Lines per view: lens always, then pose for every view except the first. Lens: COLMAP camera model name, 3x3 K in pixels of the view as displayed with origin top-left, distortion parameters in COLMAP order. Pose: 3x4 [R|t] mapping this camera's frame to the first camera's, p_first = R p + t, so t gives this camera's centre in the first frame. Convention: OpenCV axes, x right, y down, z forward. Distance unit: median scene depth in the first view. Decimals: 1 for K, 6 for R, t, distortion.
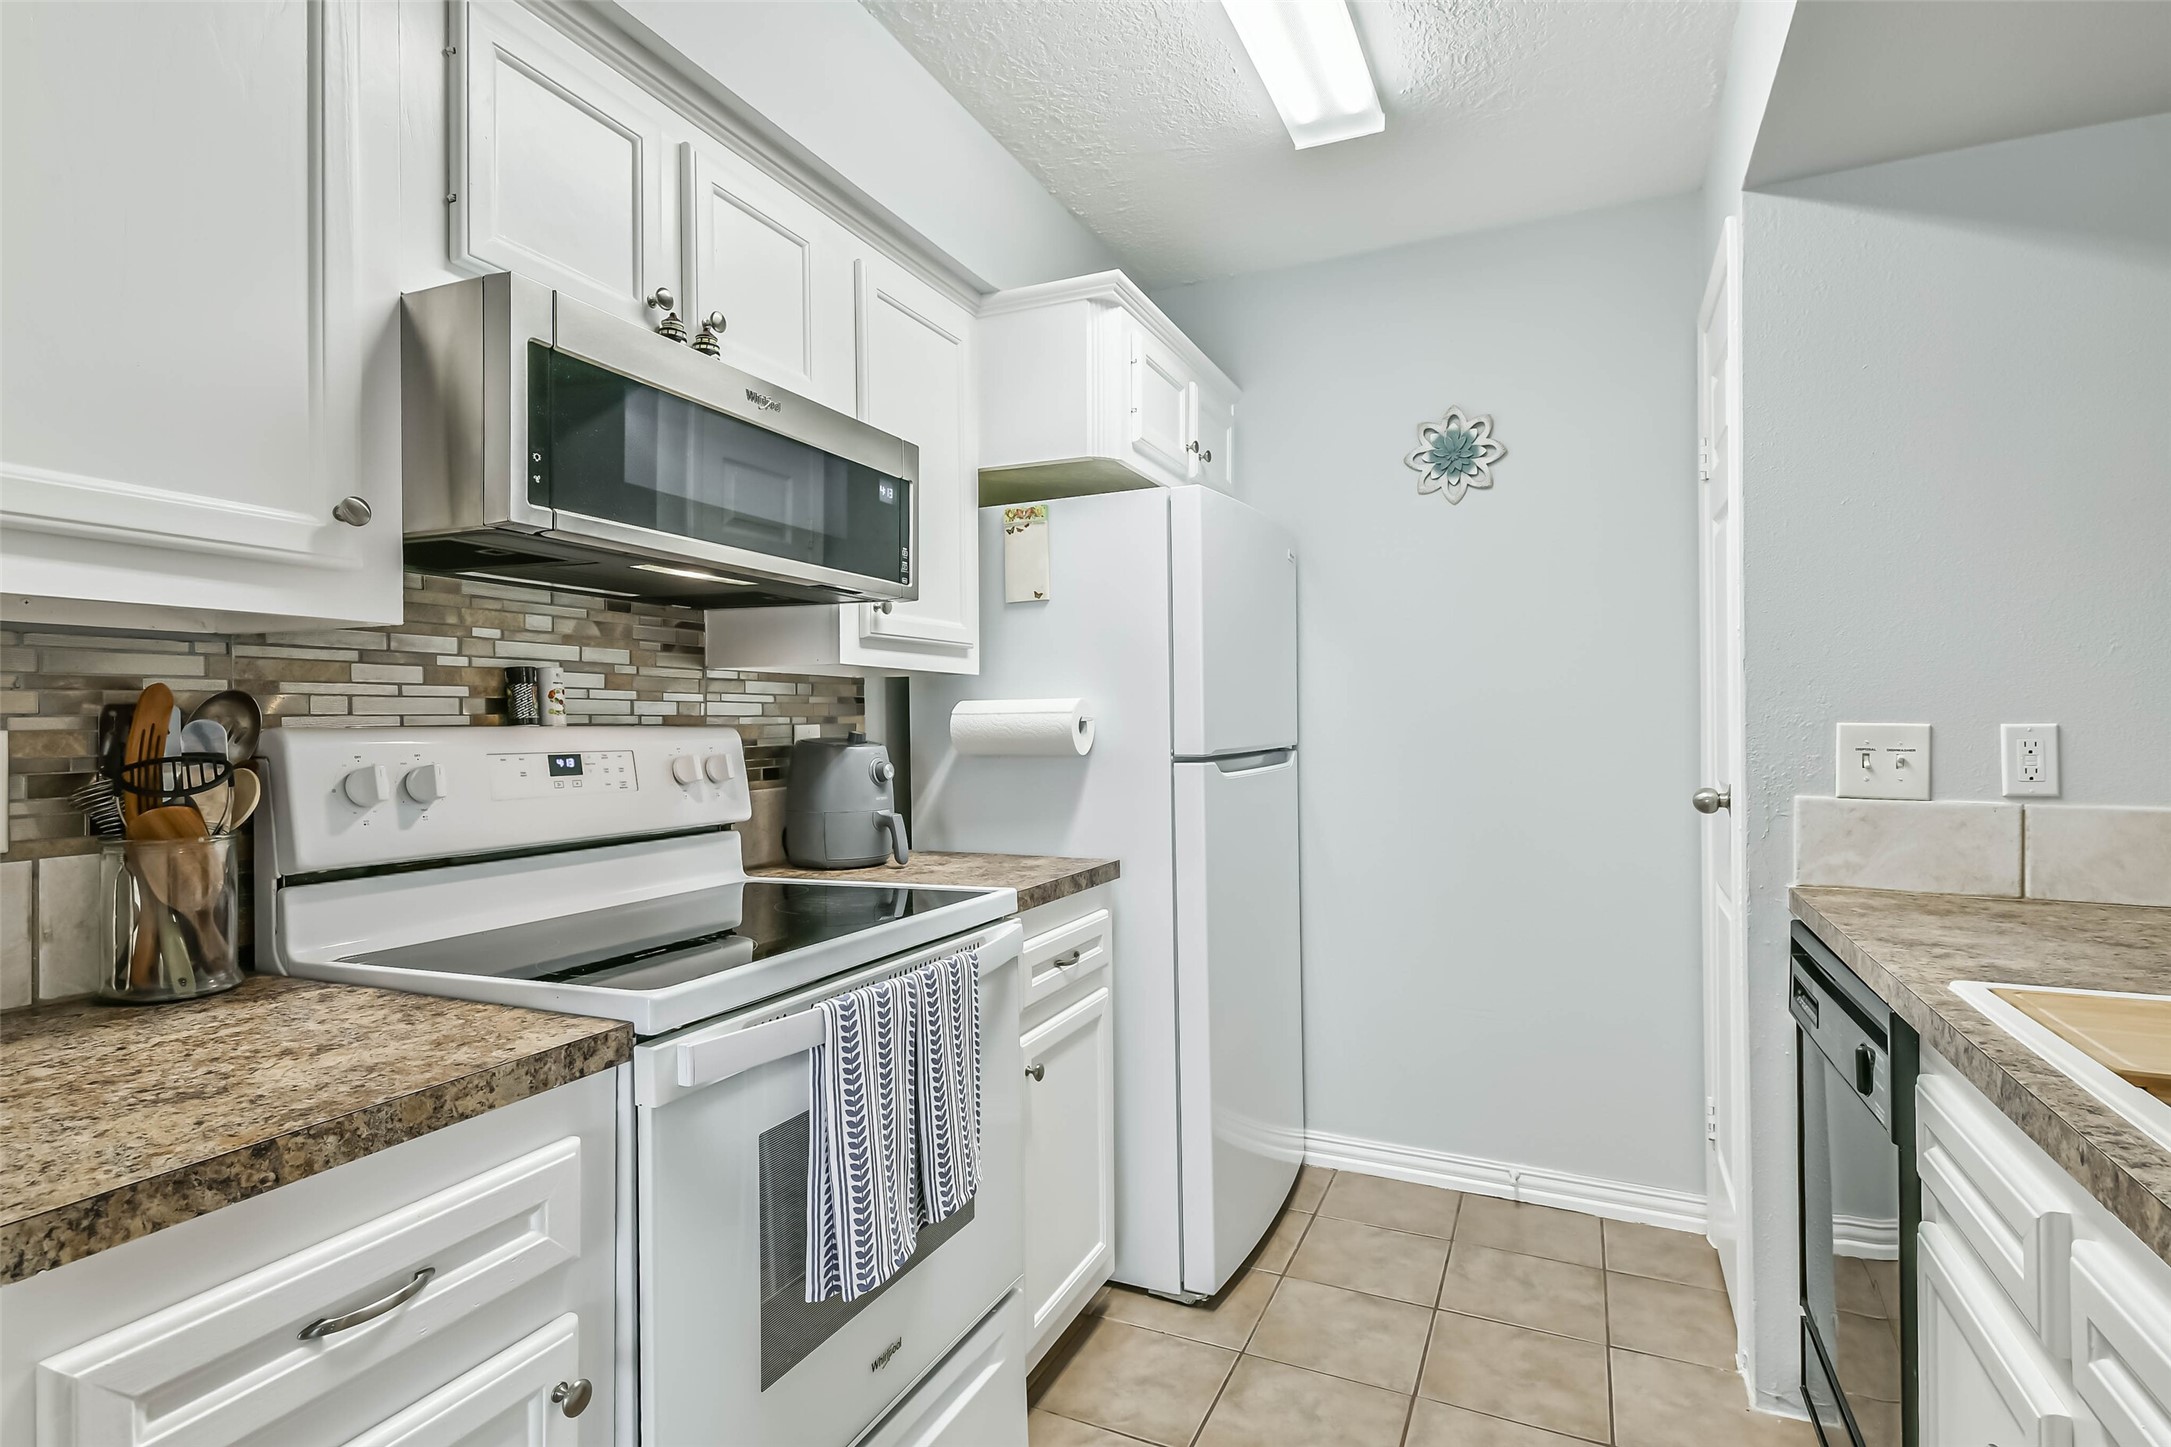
lens RADIAL K [[1089.0, 0, 1086.6], [0, 1089.0, 722.3], [0, 0, 1]] dist [0.032601, -0.007793]
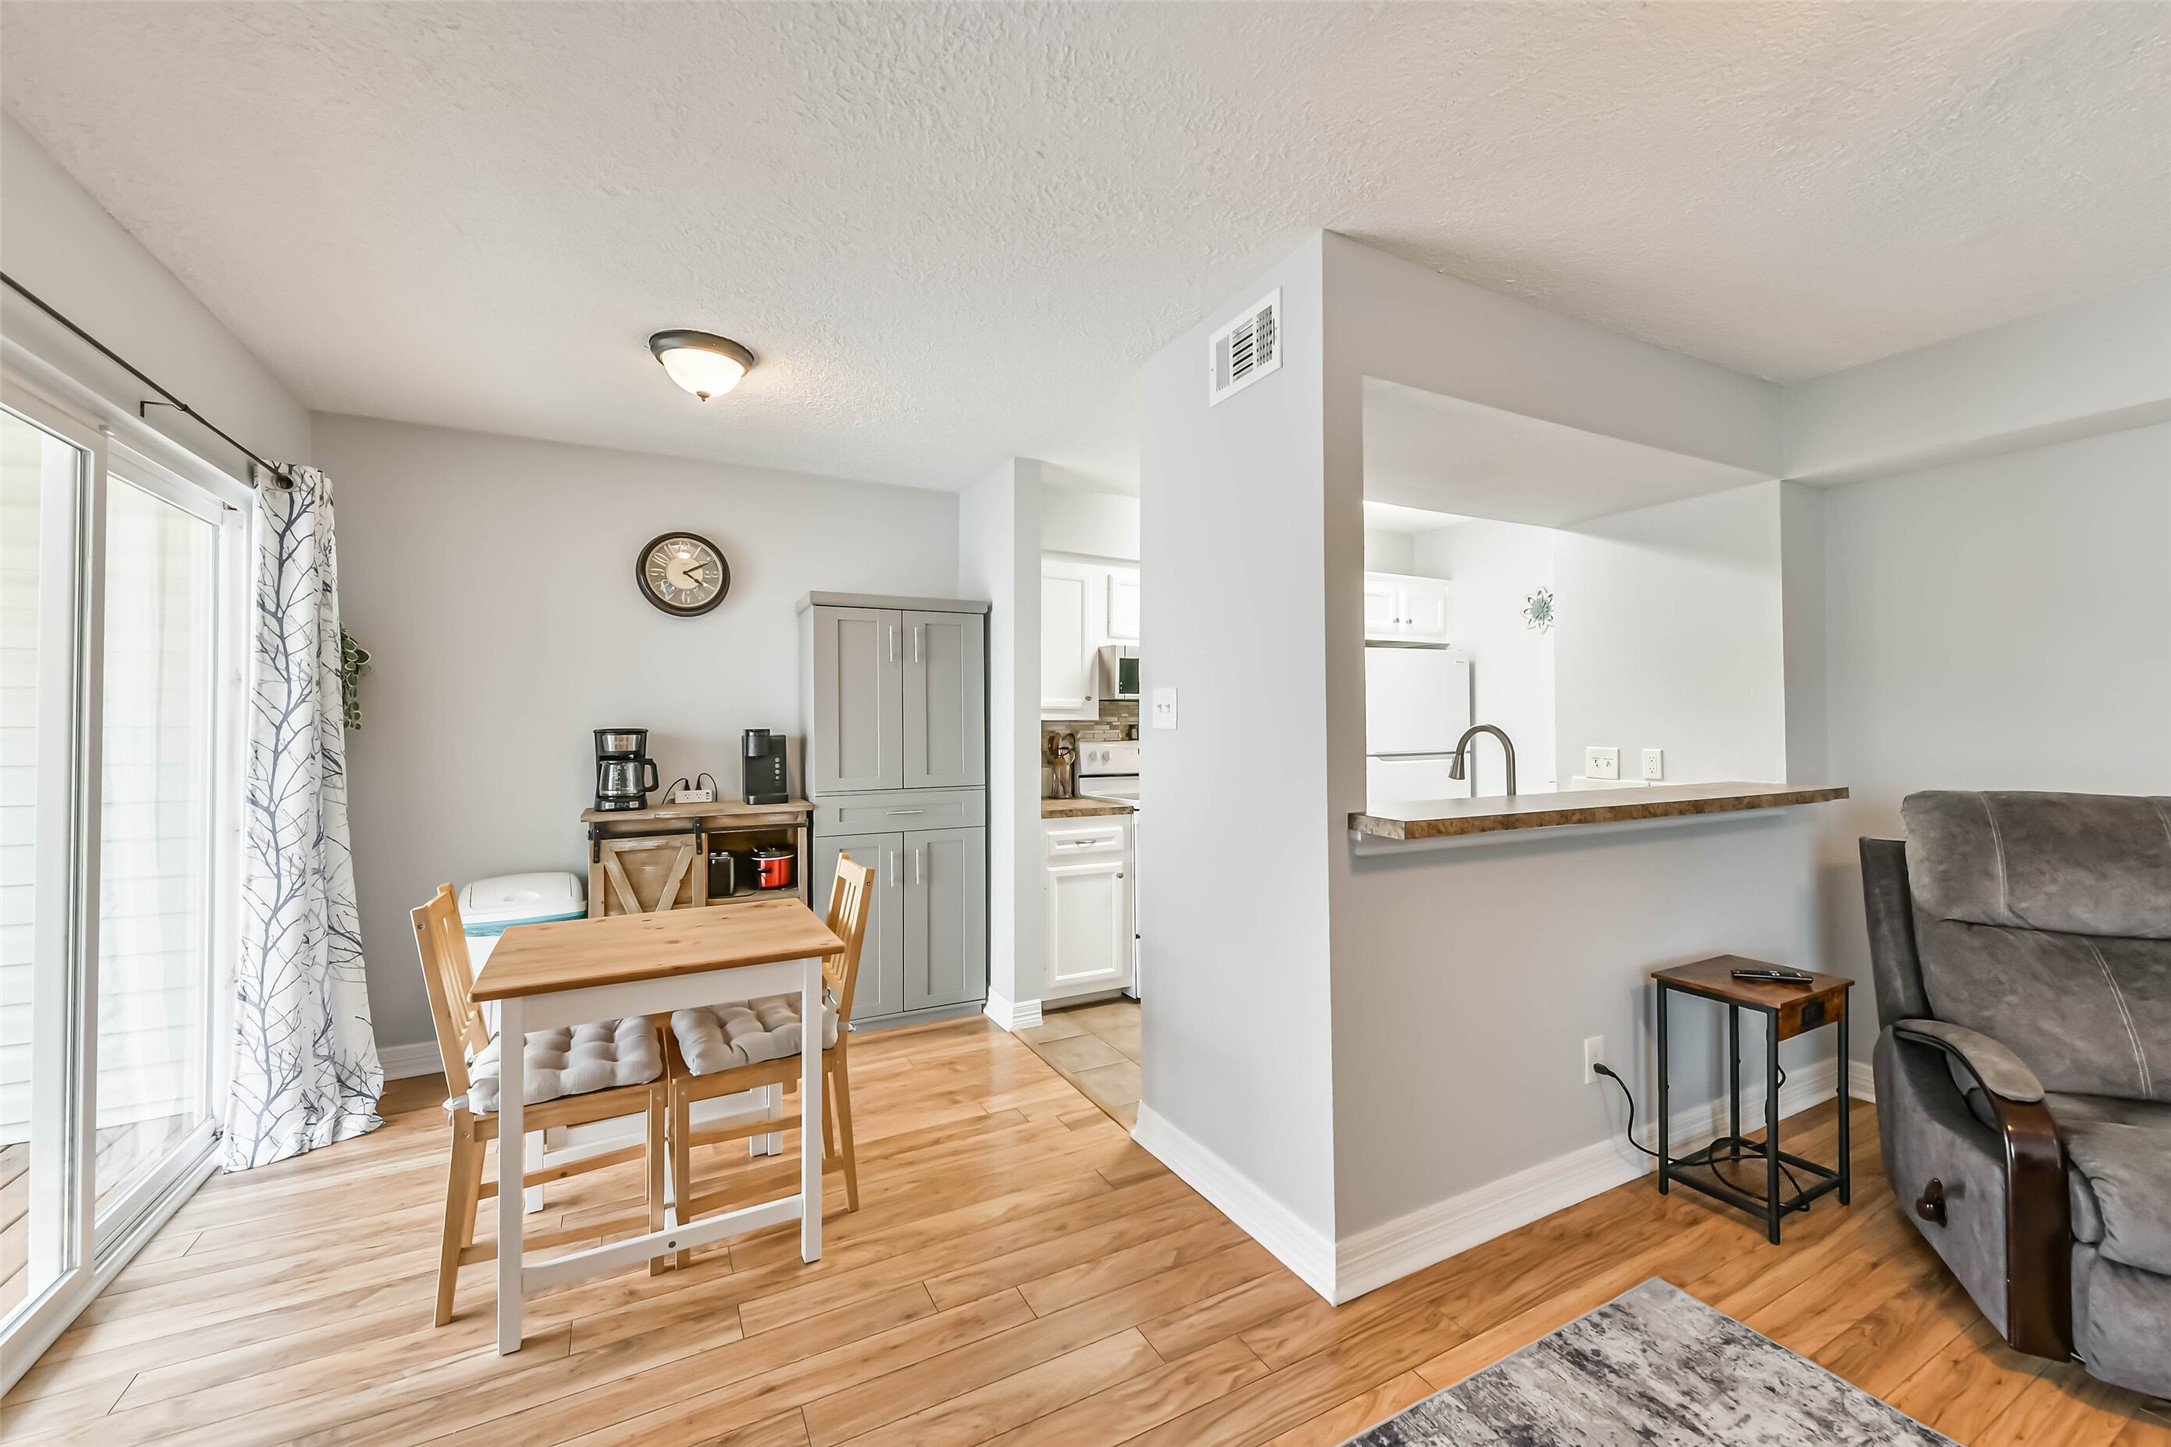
lens RADIAL K [[848.2, 0, 1082.6], [0, 848.2, 722.8], [0, 0, 1]] dist [-0.000565, -0.000001]
pose [[0.786087, 0.002378, -0.618112, 1.024305], [-0.002180, 0.999997, 0.001075, -0.055298], [0.618113, 0.000503, 0.786089, -1.231150]]
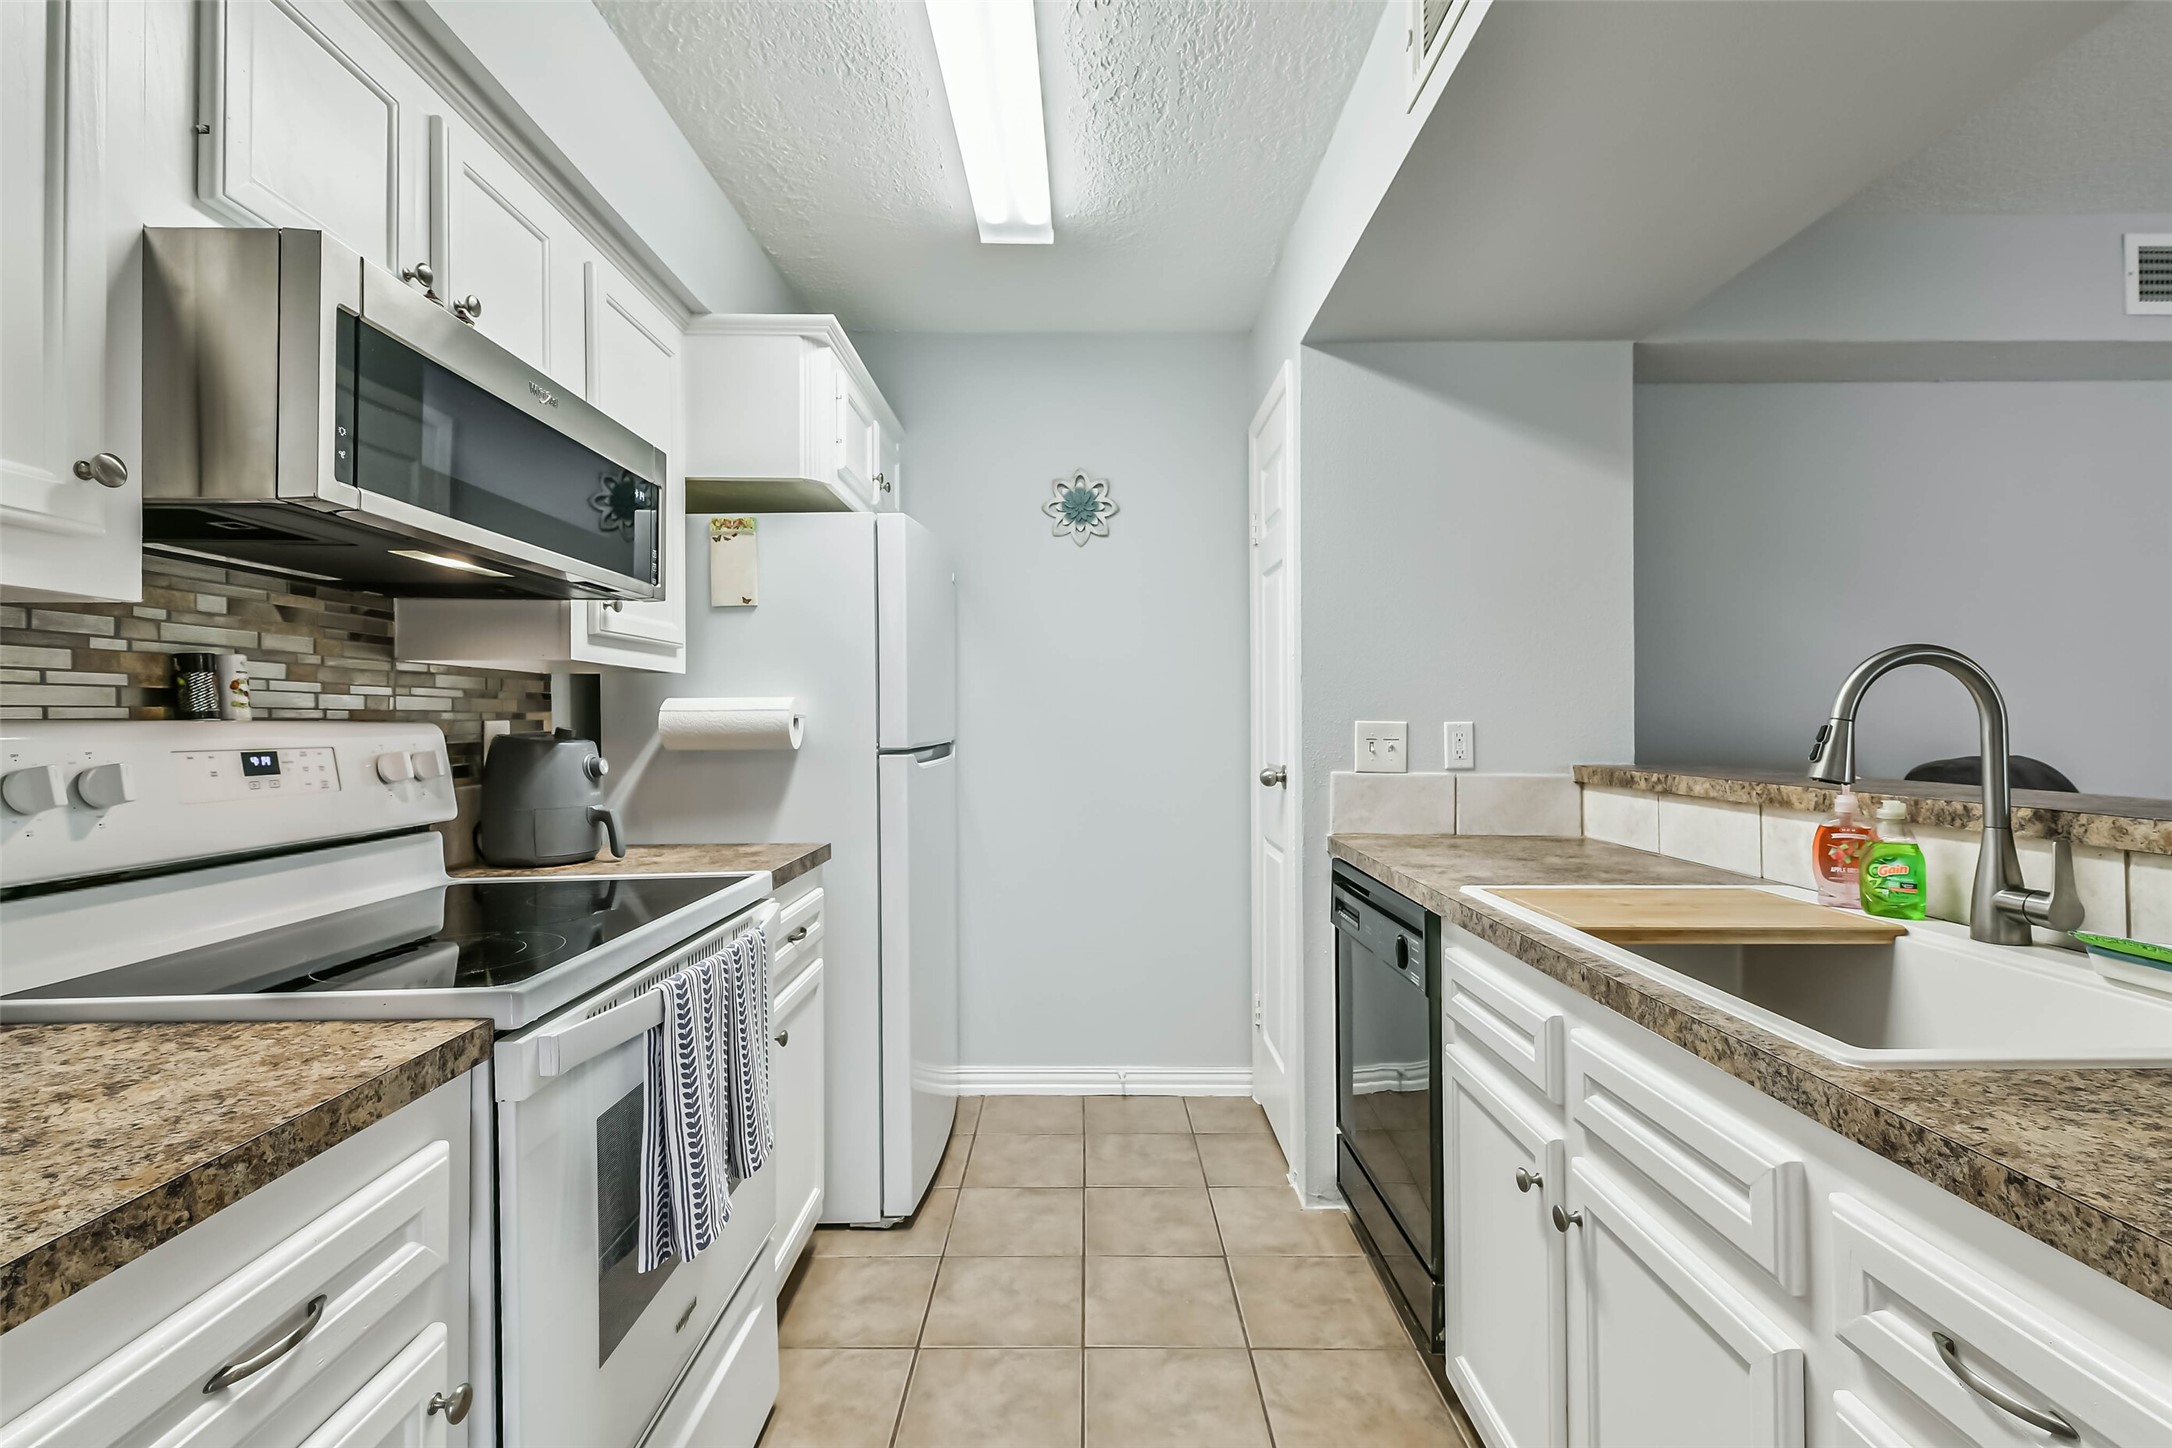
lens RADIAL K [[964.9, 0, 1089.7], [0, 964.9, 716.2], [0, 0, 1]] dist [0.024038, -0.005433]
pose [[0.910090, 0.005222, 0.414378, -0.177635], [-0.002644, 0.999973, -0.006795, 0.003599], [-0.414402, 0.005088, 0.910080, -0.013832]]
